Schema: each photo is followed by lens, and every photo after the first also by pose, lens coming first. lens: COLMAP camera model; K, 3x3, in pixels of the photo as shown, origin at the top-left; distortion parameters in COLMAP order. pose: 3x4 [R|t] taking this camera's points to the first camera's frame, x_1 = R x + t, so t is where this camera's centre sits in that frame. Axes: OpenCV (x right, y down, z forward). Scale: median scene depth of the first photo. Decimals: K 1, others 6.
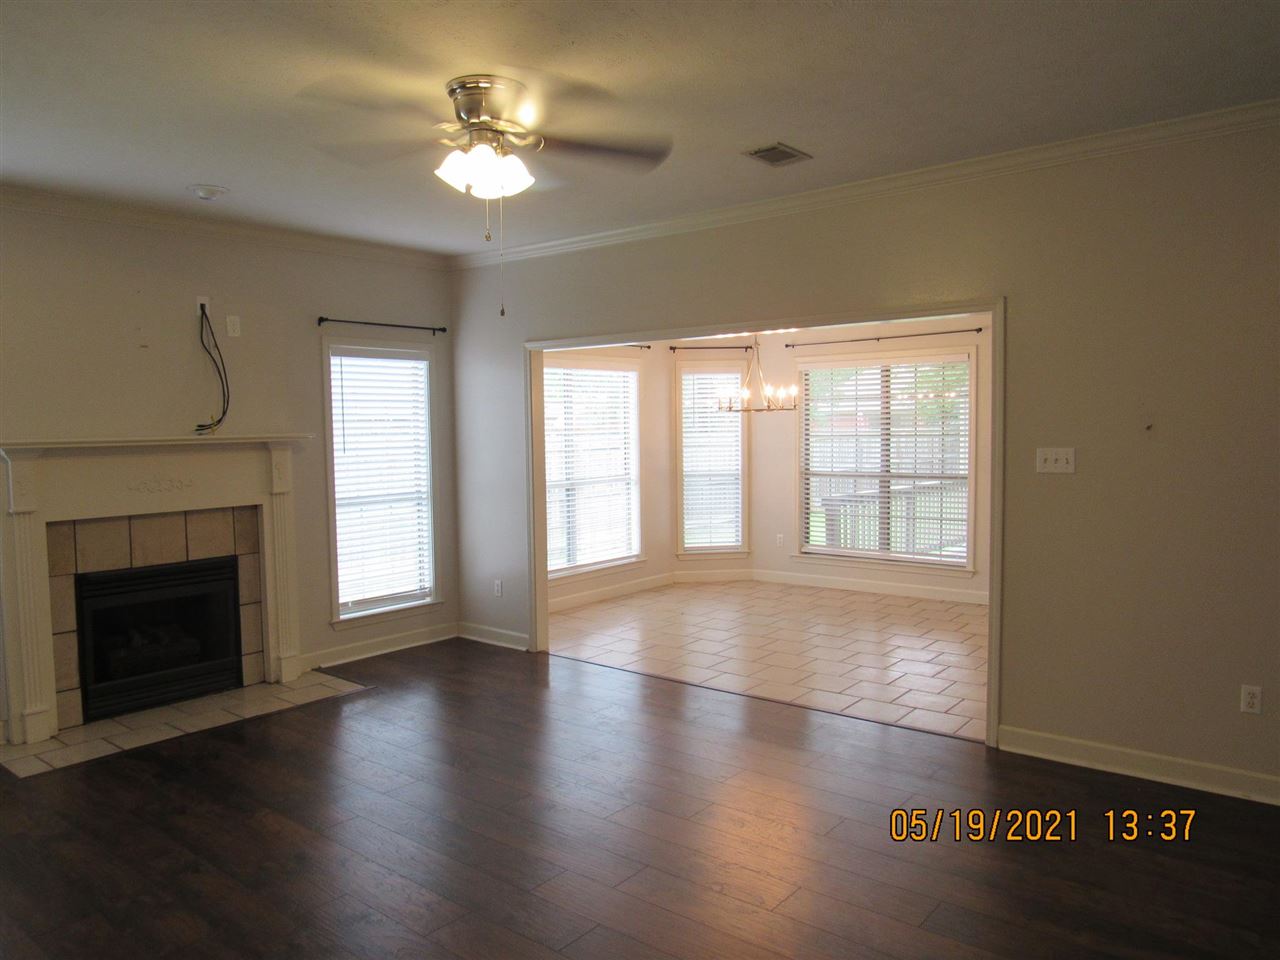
lens RADIAL K [[919.2, 0, 646.3], [0, 919.2, 477.1], [0, 0, 1]] dist [-0.001979, 0.011317]
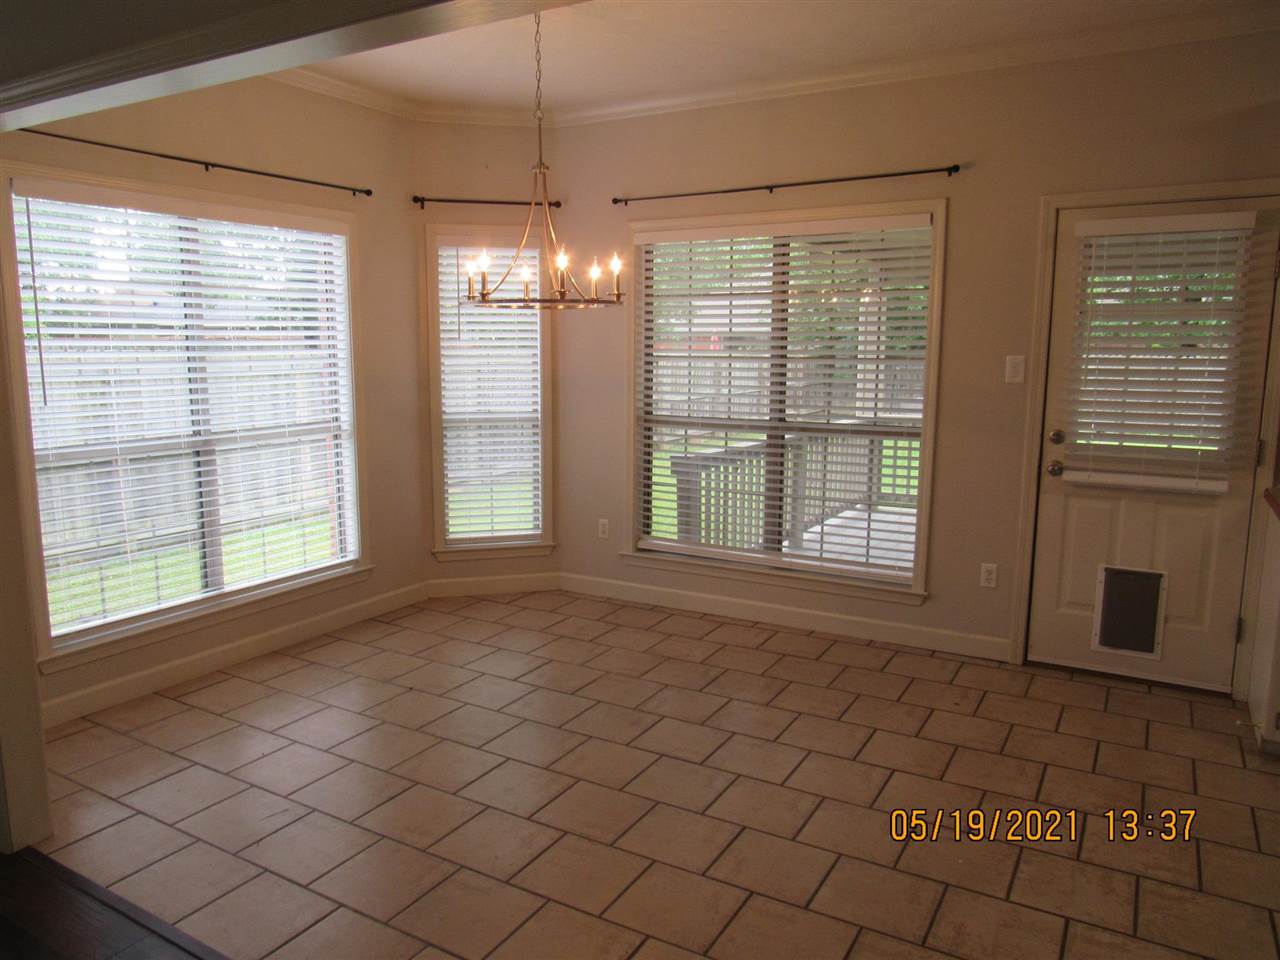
lens RADIAL K [[919.2, 0, 644.7], [0, 919.2, 473.4], [0, 0, 1]] dist [-0.001979, 0.011317]
pose [[0.987846, -0.004014, 0.155381, 0.079398], [-0.008901, 0.996565, 0.082333, -0.018506], [-0.155178, -0.082716, 0.984418, 0.405562]]
